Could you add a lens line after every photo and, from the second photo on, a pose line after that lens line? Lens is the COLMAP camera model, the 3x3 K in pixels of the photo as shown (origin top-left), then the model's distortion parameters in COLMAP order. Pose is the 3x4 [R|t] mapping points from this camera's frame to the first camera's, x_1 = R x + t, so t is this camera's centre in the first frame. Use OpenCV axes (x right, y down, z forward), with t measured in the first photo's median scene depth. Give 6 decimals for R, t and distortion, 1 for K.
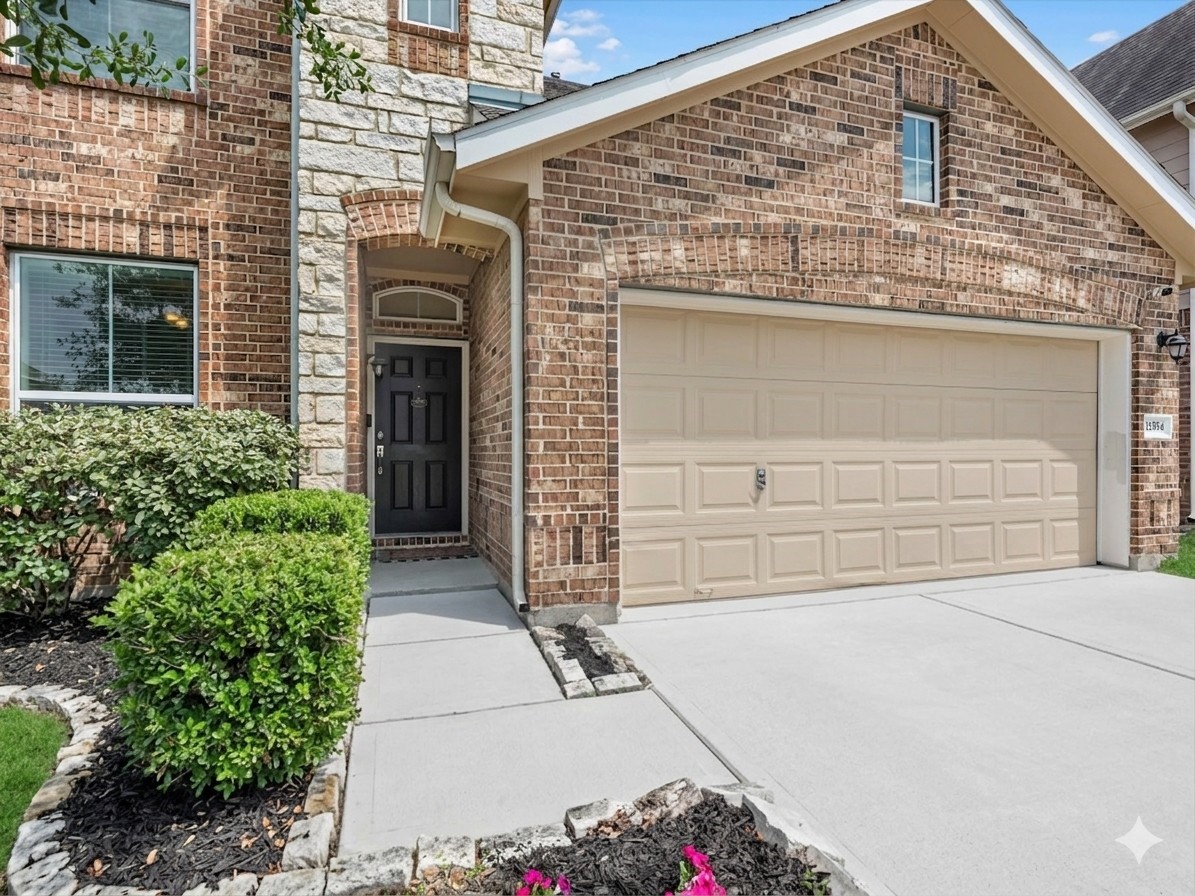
lens RADIAL K [[625.6, 0, 612.6], [0, 625.6, 448.5], [0, 0, 1]] dist [-0.002041, -0.000447]
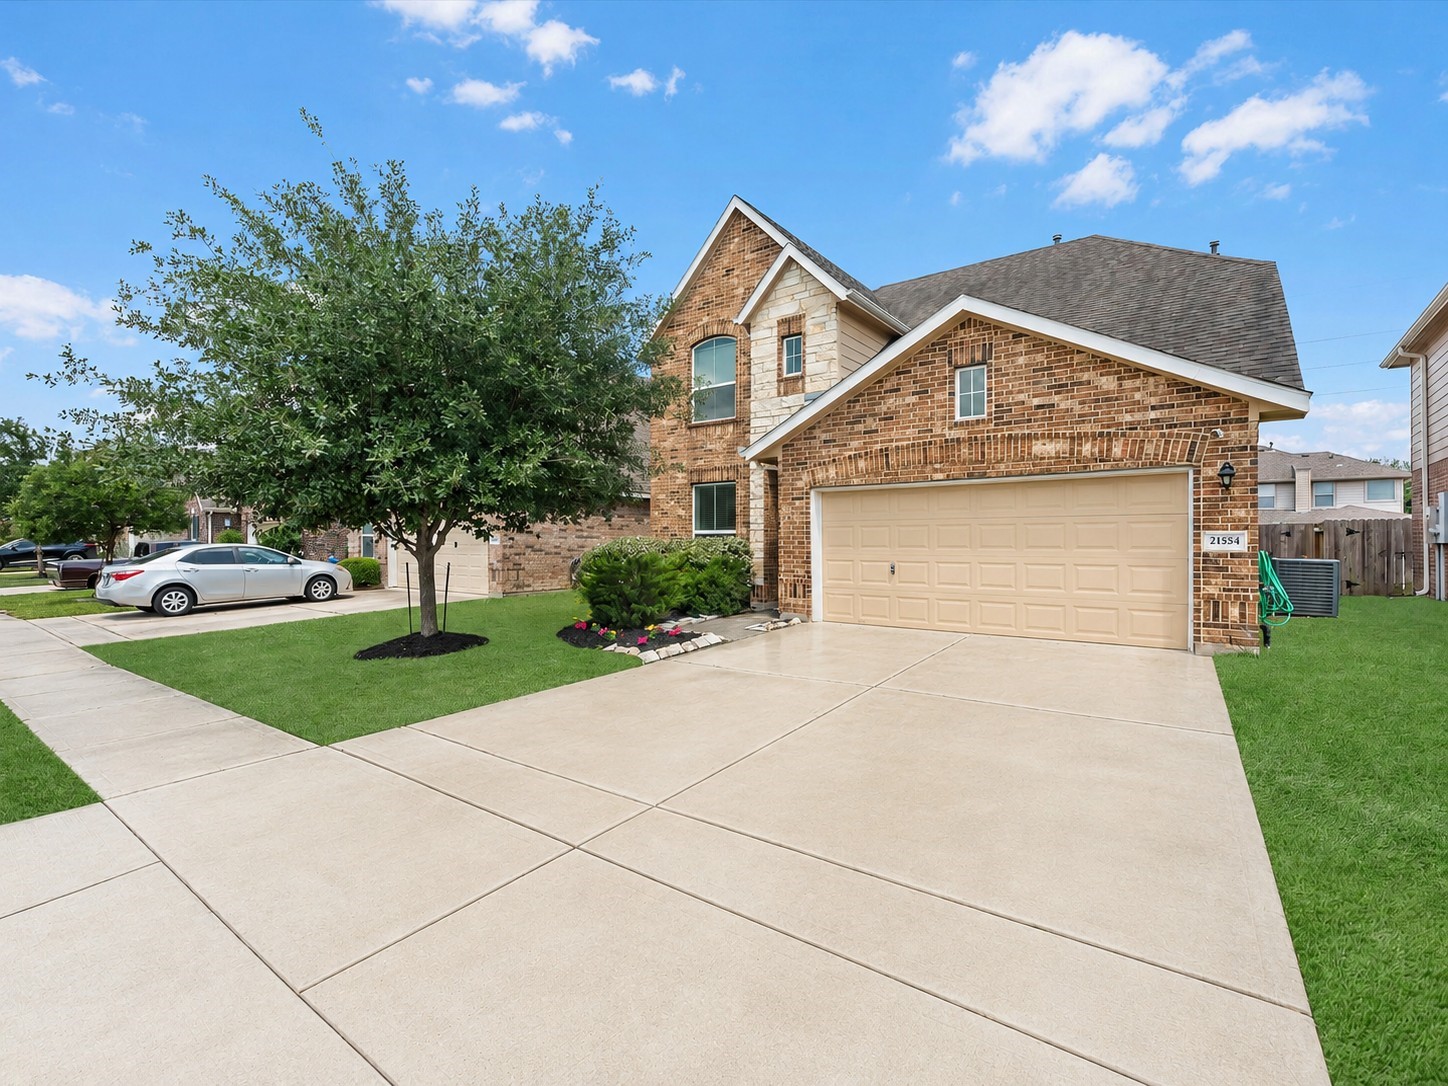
lens RADIAL K [[649.7, 0, 735.8], [0, 649.7, 535.7], [0, 0, 1]] dist [-0.003079, -0.000181]
pose [[0.581688, -0.005762, -0.813391, 1.656919], [-0.001185, 0.999968, -0.007931, -0.042008], [0.813411, 0.005577, 0.581663, -0.639318]]
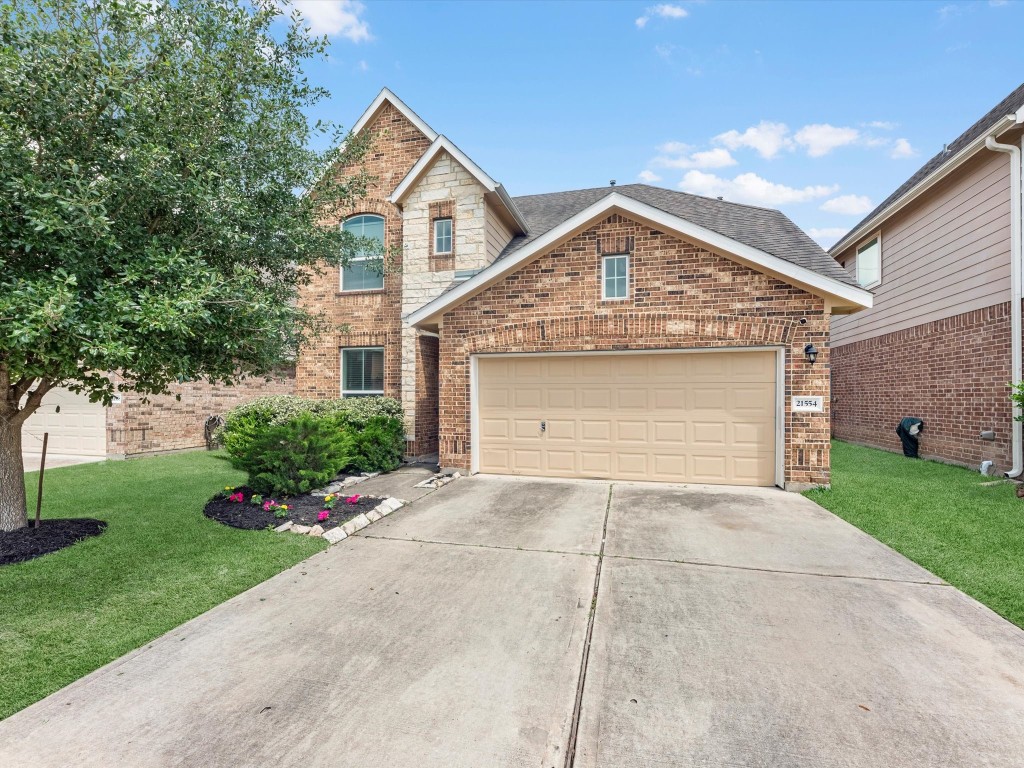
lens RADIAL K [[468.3, 0, 516.4], [0, 468.3, 395.0], [0, 0, 1]] dist [-0.008496, 0.003609]
pose [[0.831971, 0.000707, -0.554818, 1.125332], [-0.004097, 0.999980, -0.004871, -0.059584], [0.554804, 0.006325, 0.831957, -0.512534]]
